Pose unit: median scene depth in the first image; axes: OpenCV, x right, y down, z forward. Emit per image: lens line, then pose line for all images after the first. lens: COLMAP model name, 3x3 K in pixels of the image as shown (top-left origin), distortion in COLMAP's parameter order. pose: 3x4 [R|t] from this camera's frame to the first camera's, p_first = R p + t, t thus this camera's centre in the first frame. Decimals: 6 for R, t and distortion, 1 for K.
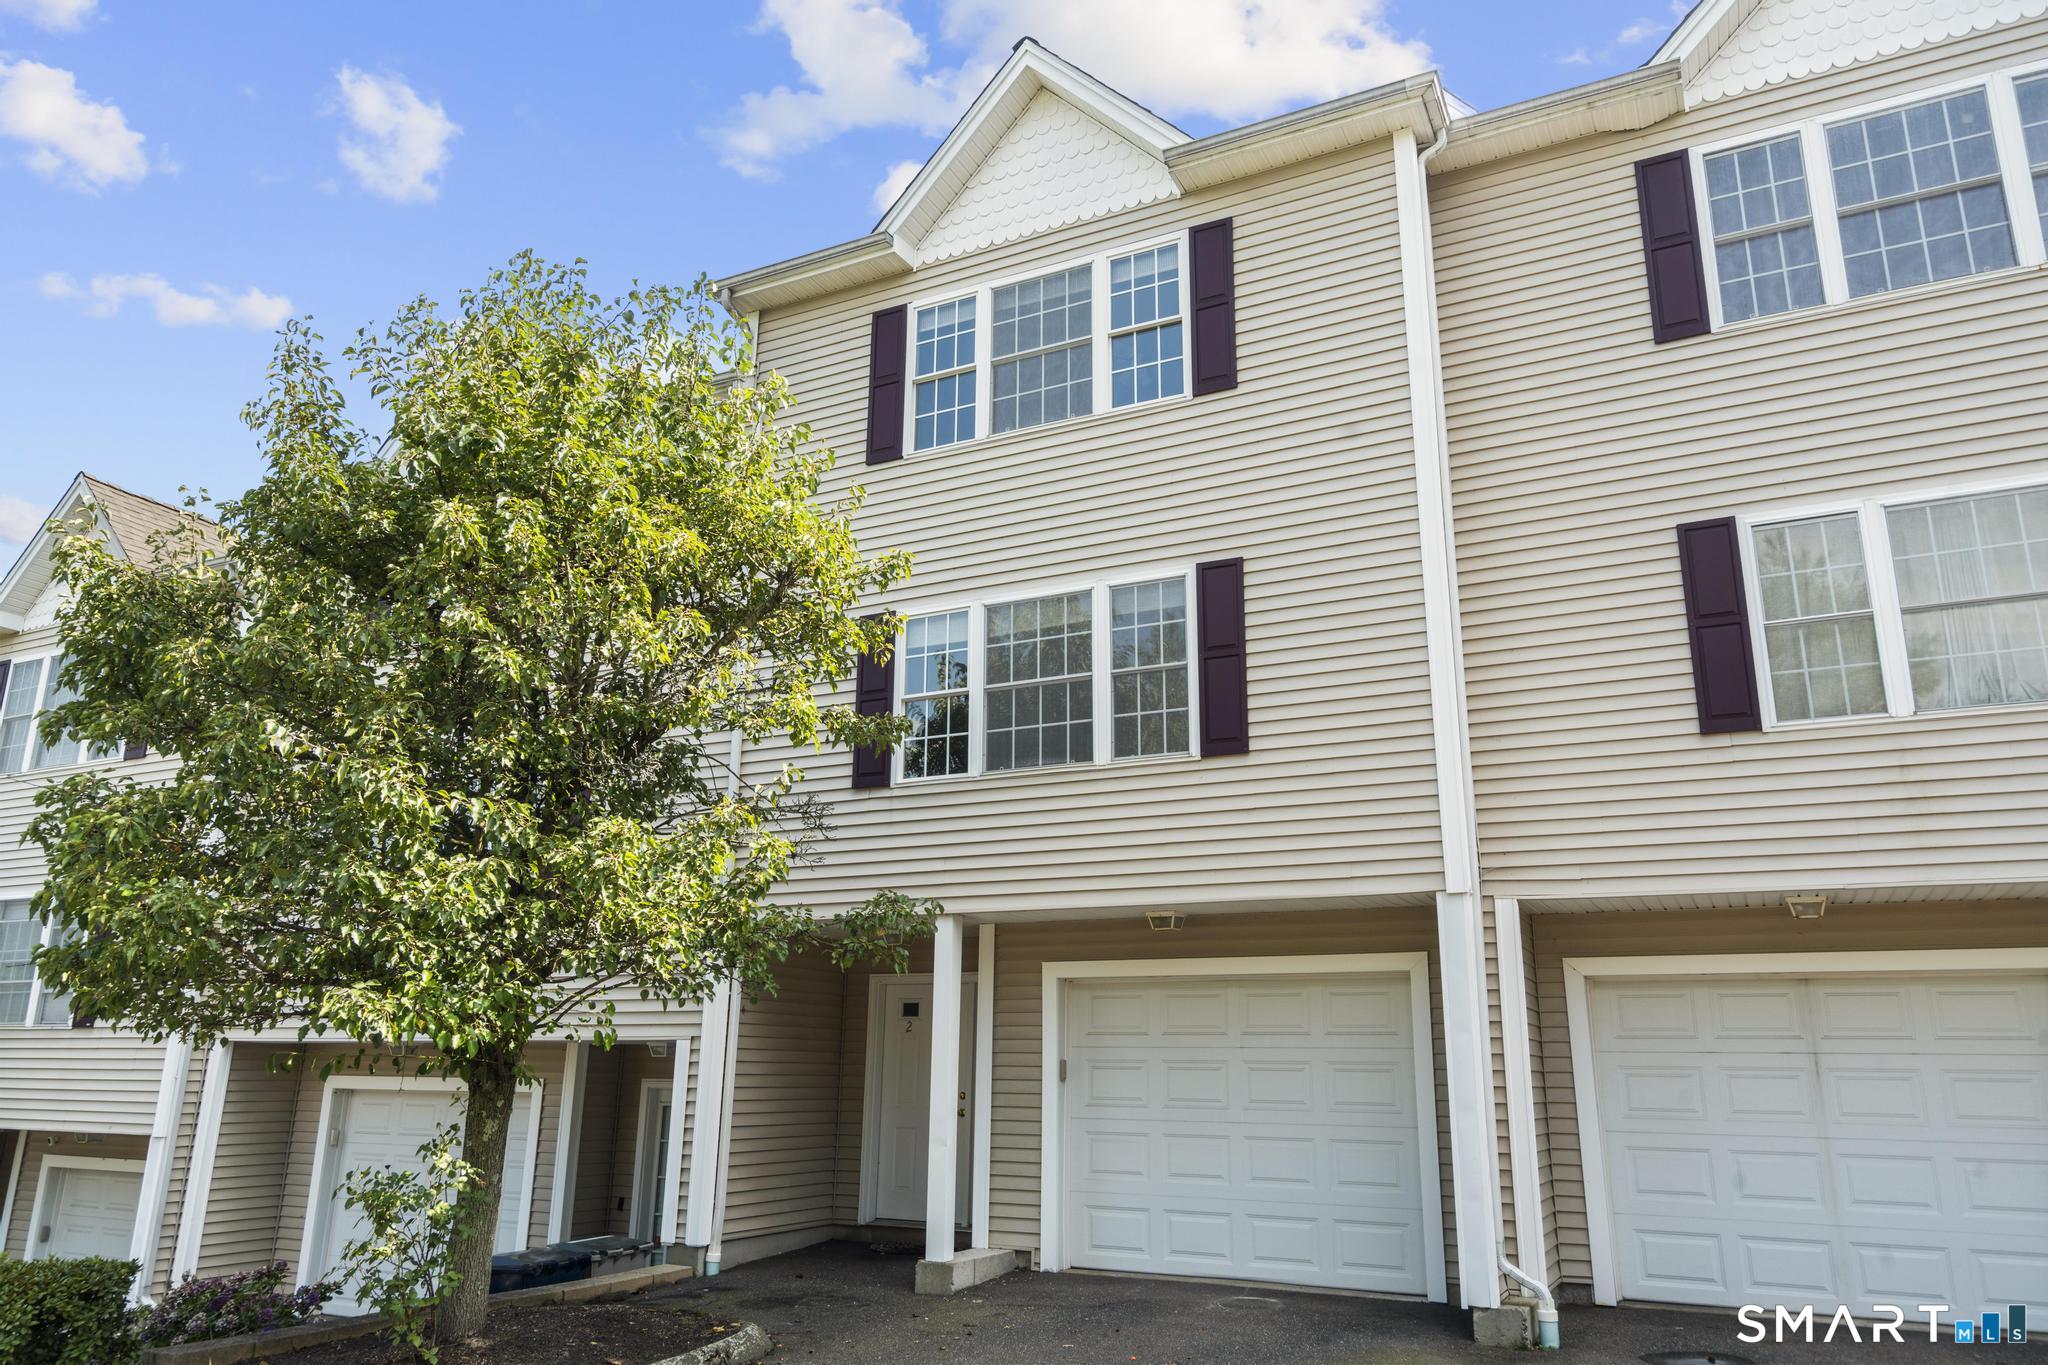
lens RADIAL K [[1411.1, 0, 1024.0], [0, 1411.1, 682.5], [0, 0, 1]] dist [0.009598, -0.000951]
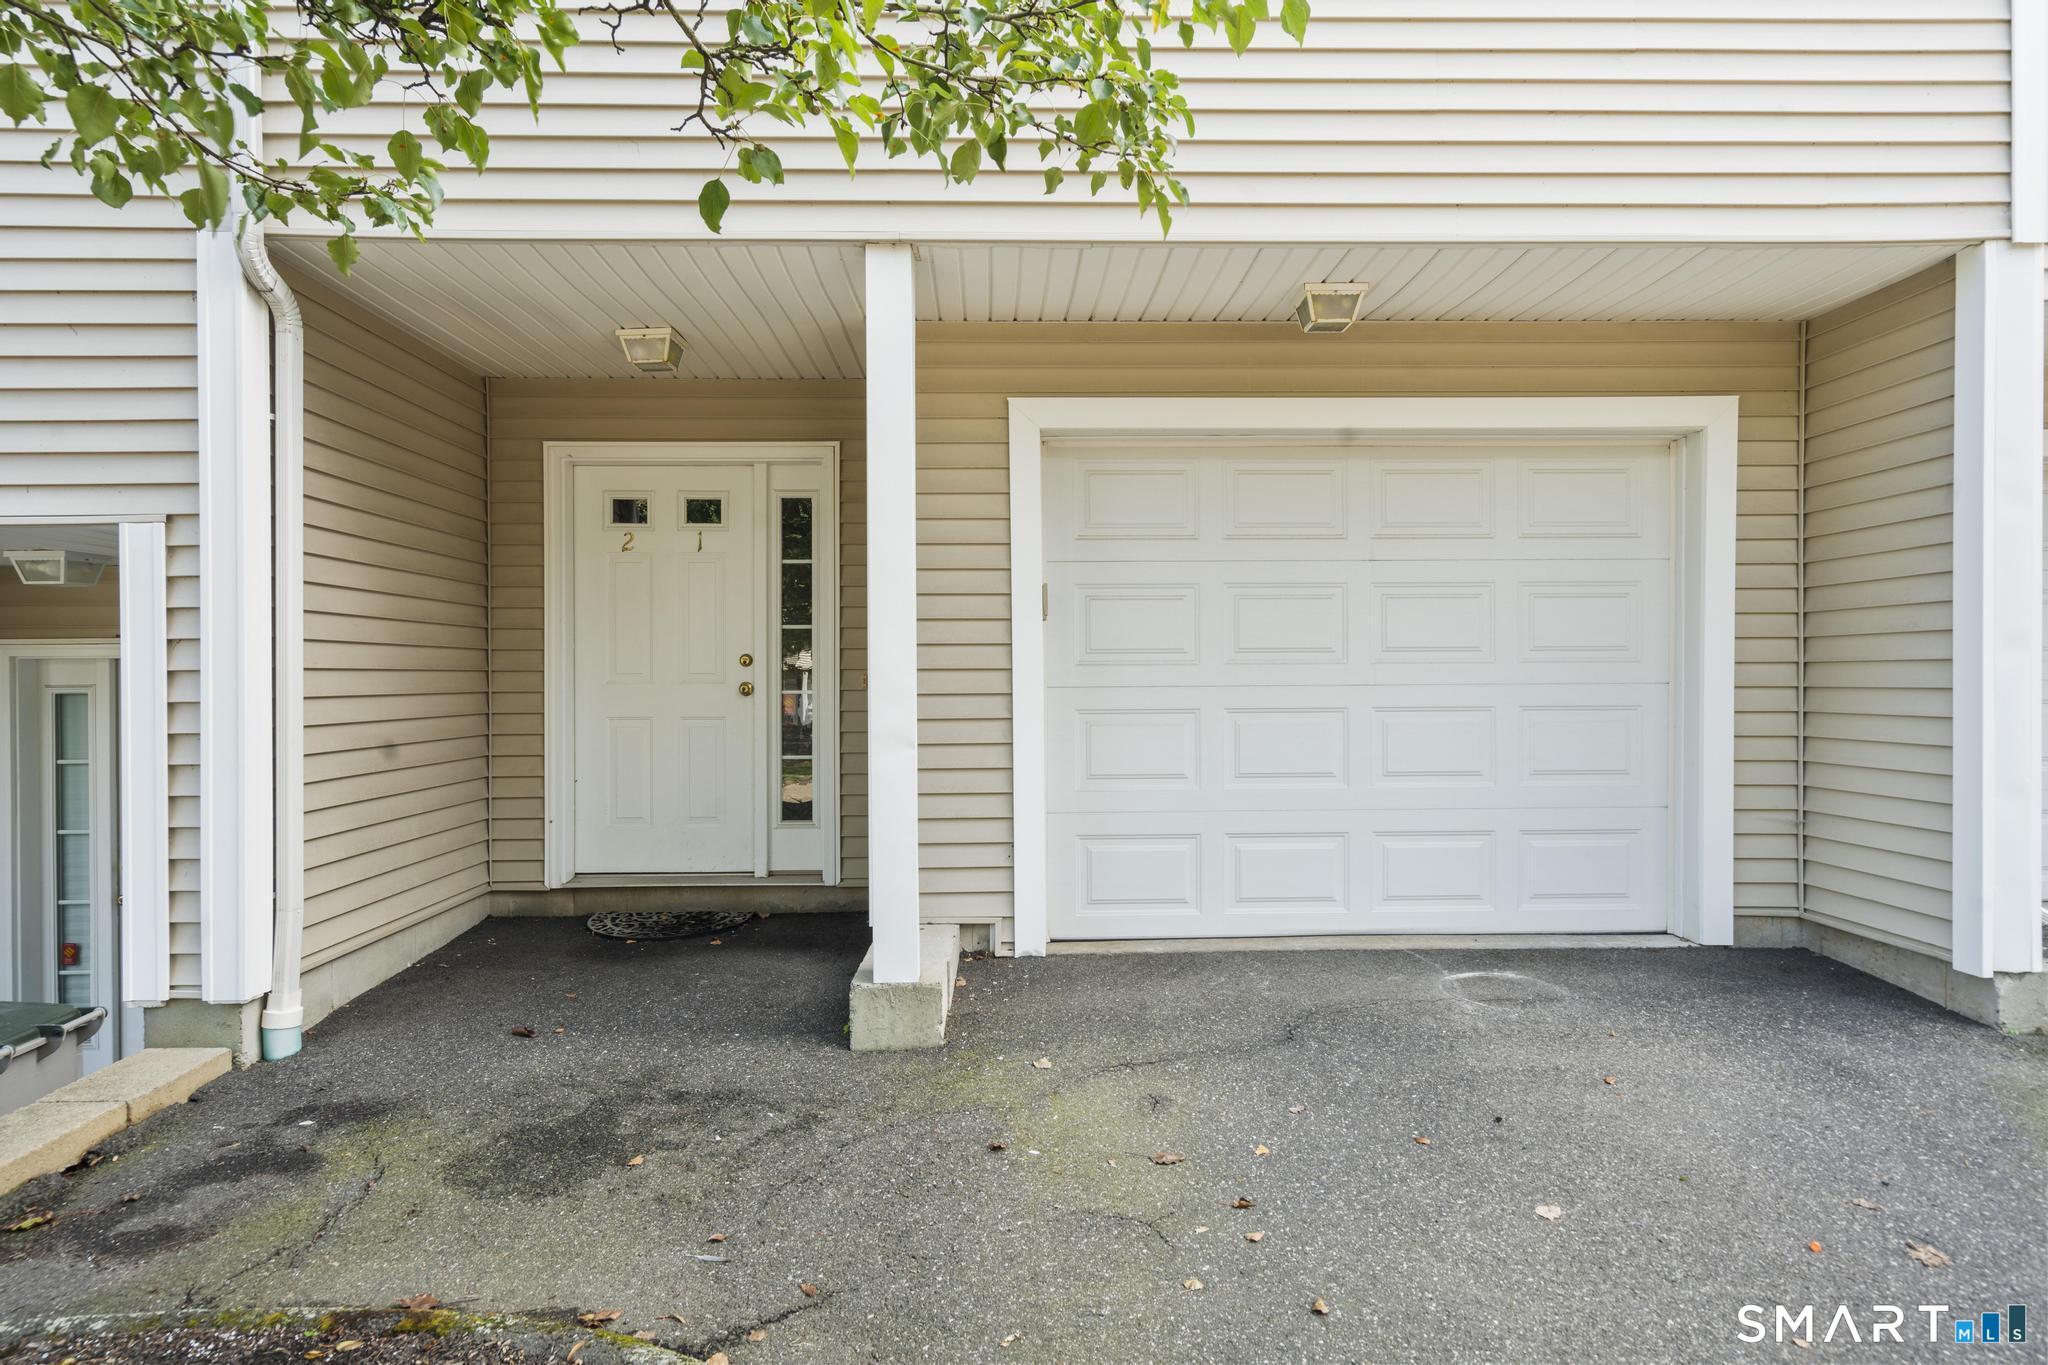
lens RADIAL K [[1156.4, 0, 1024.0], [0, 1156.4, 682.5], [0, 0, 1]] dist [0.005327, 0.000043]
pose [[0.879470, -0.021074, 0.475488, -0.200220], [-0.110812, 0.962500, 0.247619, 0.210225], [-0.462875, -0.270463, 0.844154, 0.669483]]
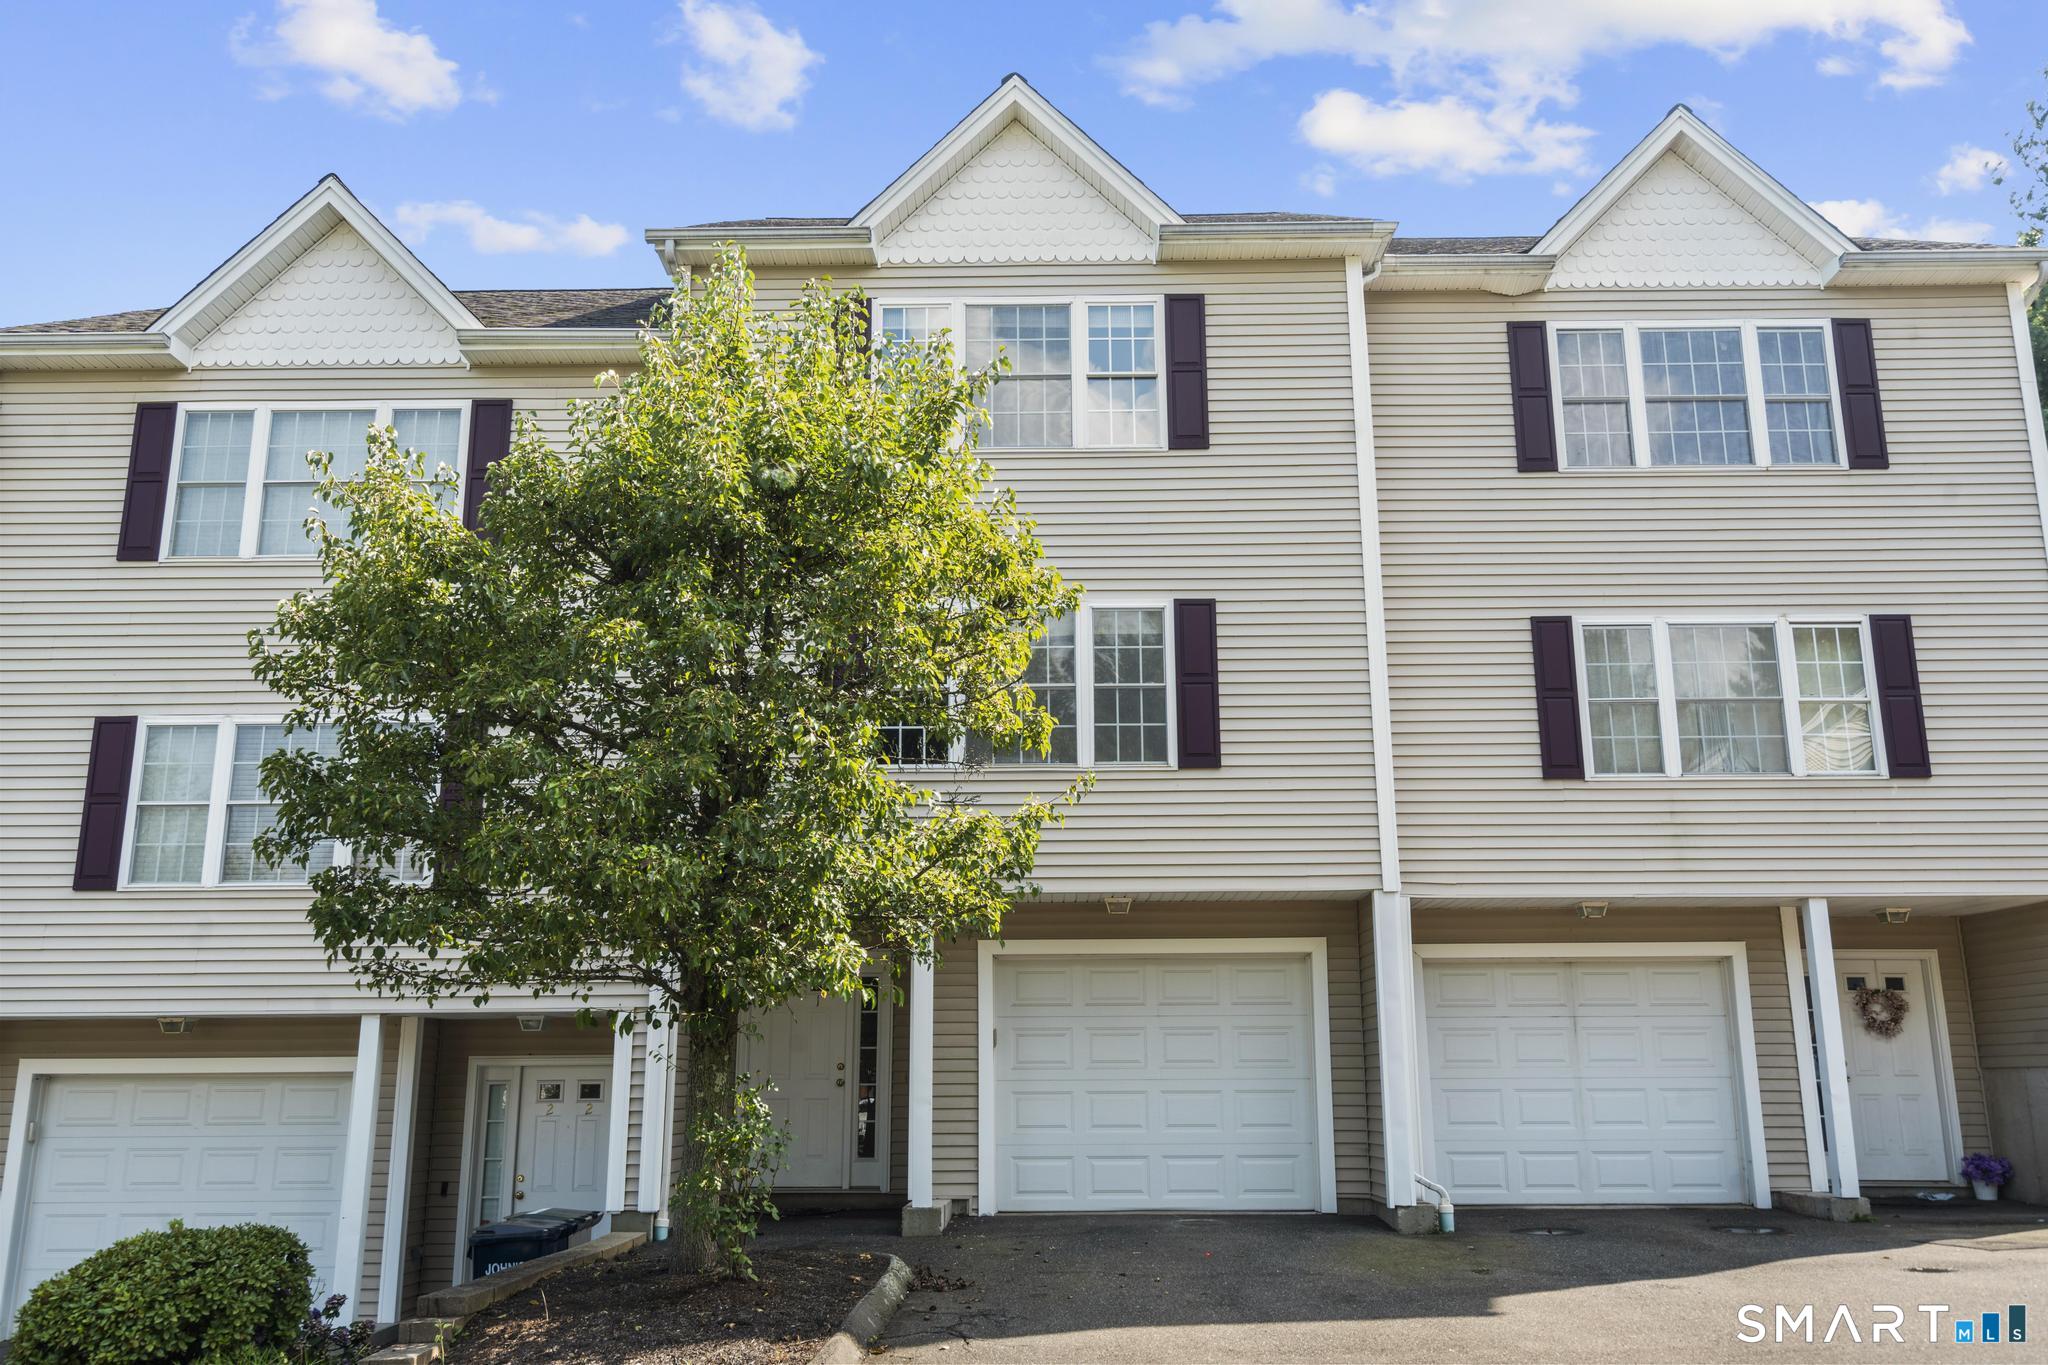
lens RADIAL K [[1656.0, 0, 1024.0], [0, 1656.0, 682.5], [0, 0, 1]] dist [0.006636, -0.001248]
pose [[0.899080, 0.086300, 0.429195, -0.567255], [-0.100830, 0.994841, 0.011183, -0.019121], [-0.426015, -0.053330, 0.903143, -0.173974]]
